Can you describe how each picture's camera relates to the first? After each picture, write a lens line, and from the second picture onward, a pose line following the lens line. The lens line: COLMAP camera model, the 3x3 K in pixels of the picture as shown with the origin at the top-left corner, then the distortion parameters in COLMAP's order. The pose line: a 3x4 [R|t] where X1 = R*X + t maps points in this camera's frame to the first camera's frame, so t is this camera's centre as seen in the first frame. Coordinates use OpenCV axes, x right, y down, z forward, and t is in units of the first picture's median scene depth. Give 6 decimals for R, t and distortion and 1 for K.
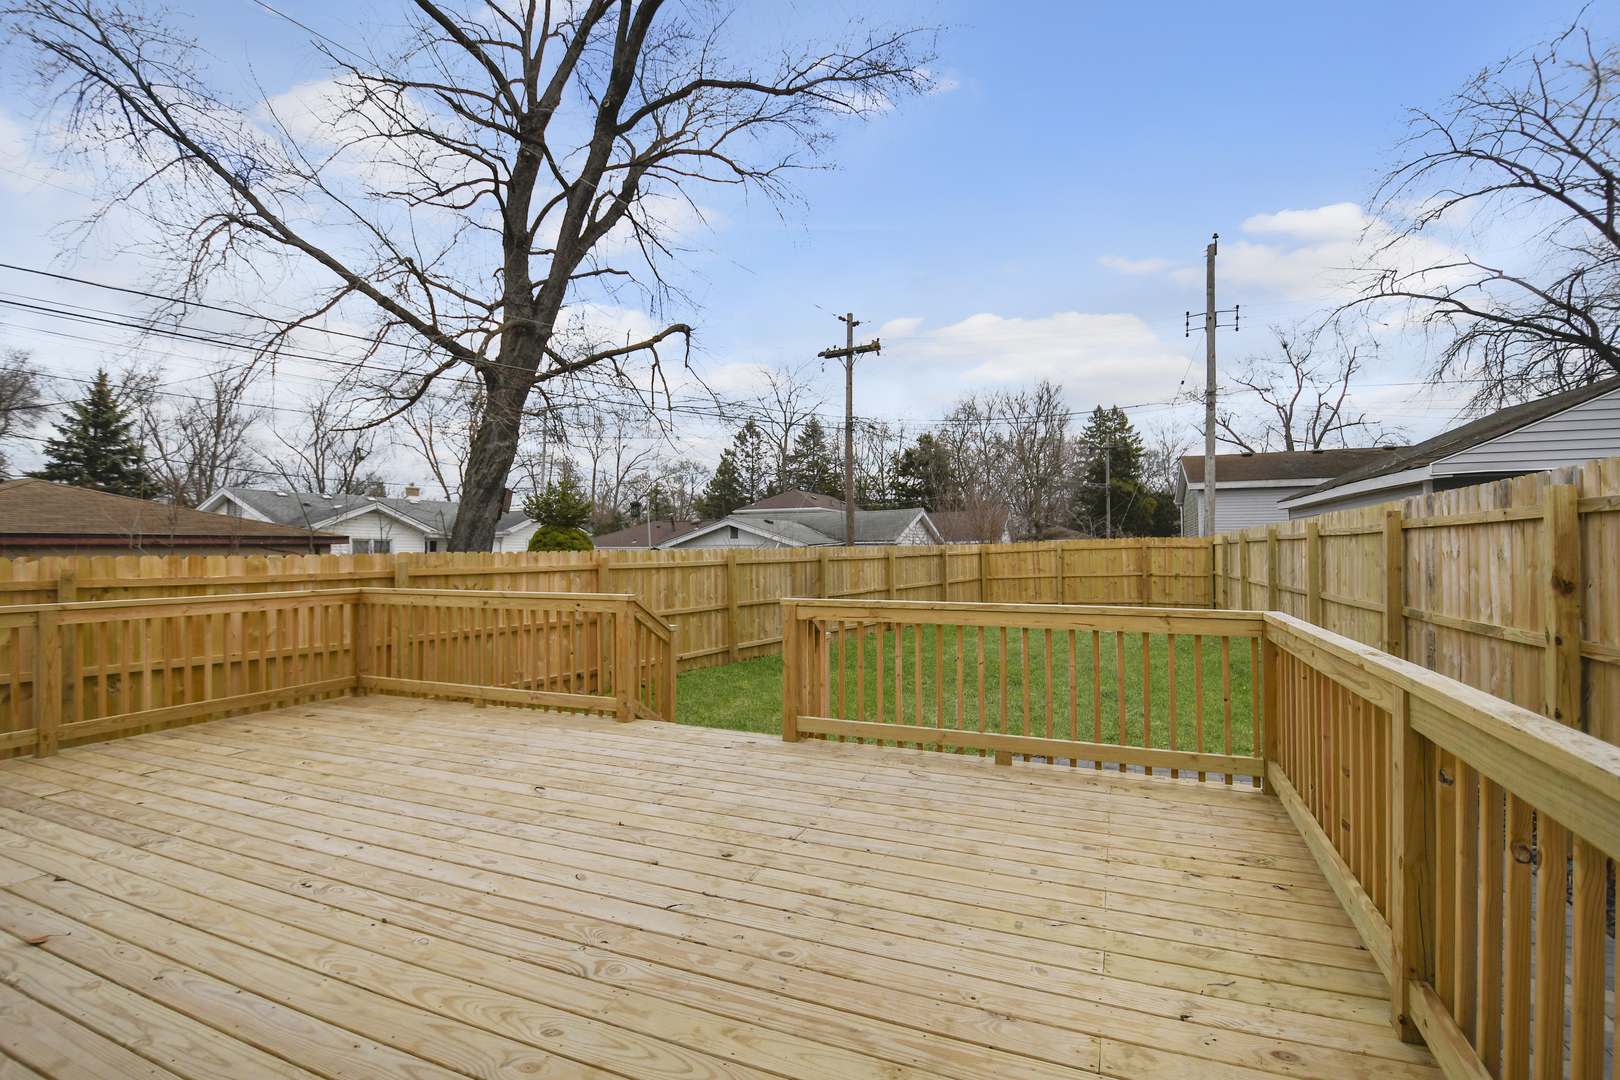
lens RADIAL K [[760.2, 0, 780.8], [0, 760.2, 528.8], [0, 0, 1]] dist [-0.010451, -0.006663]
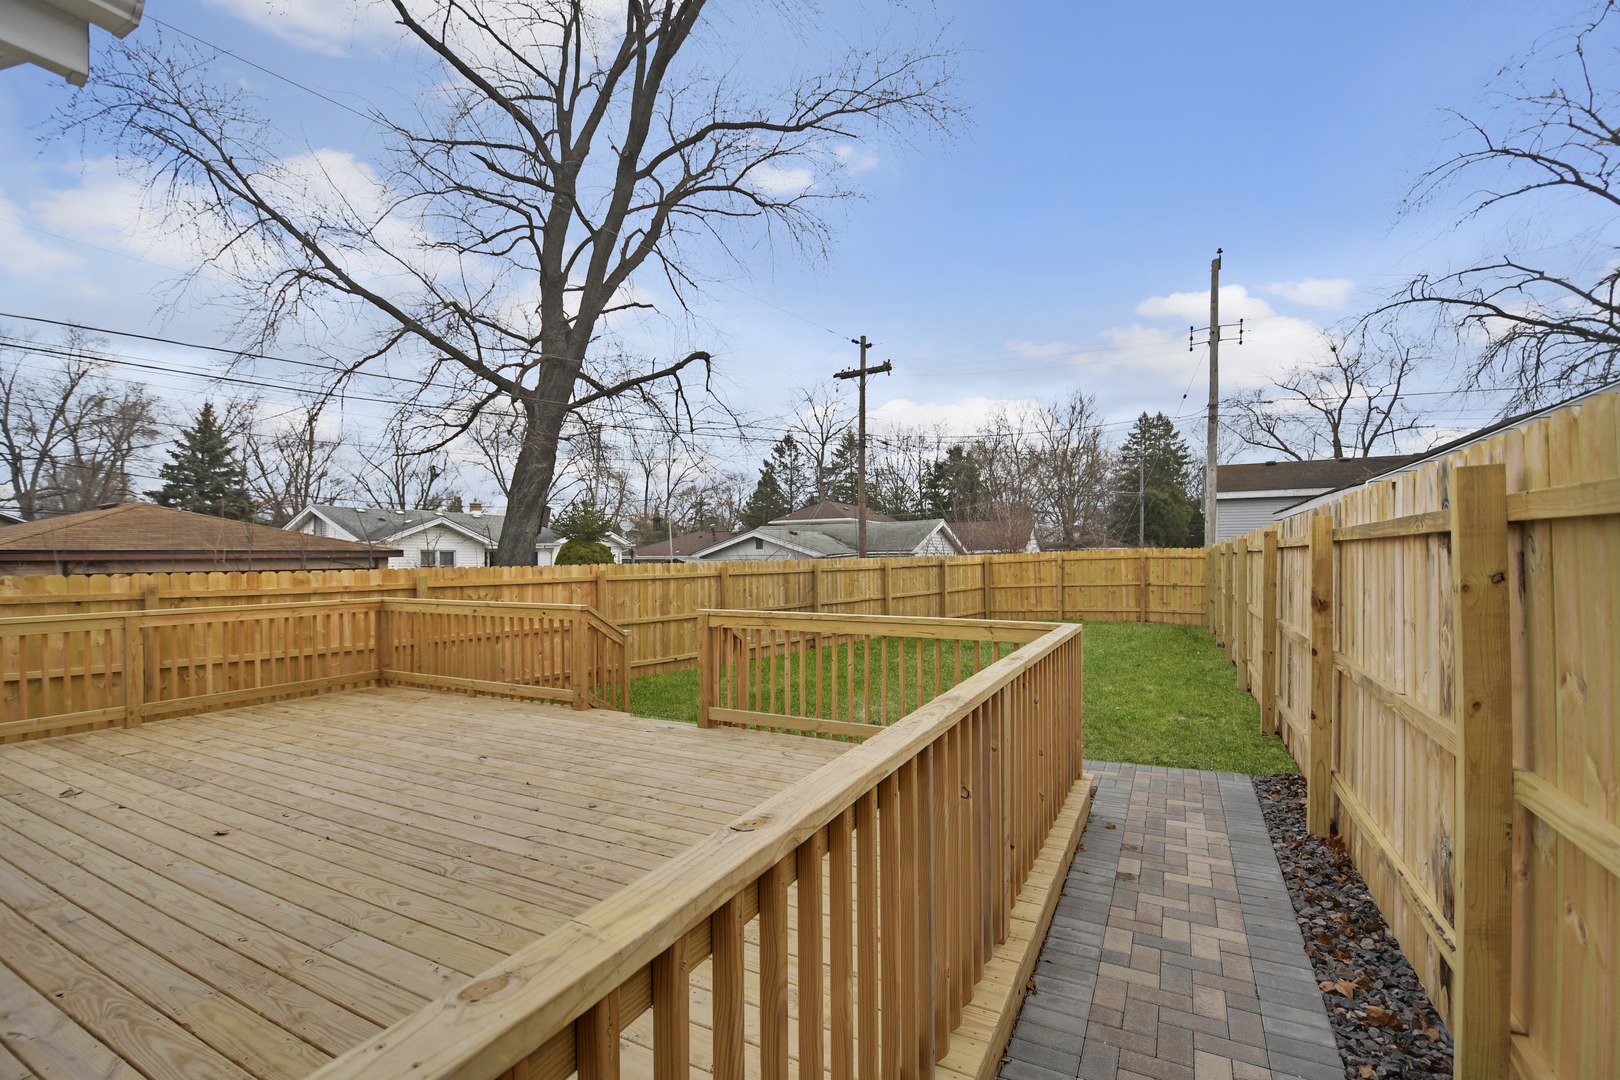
lens RADIAL K [[760.2, 0, 797.1], [0, 760.2, 547.0], [0, 0, 1]] dist [-0.010451, -0.006663]
pose [[0.995843, -0.002451, -0.091056, 0.124538], [0.004065, 0.999838, 0.017542, -0.012464], [0.090998, -0.017839, 0.995691, -0.082630]]
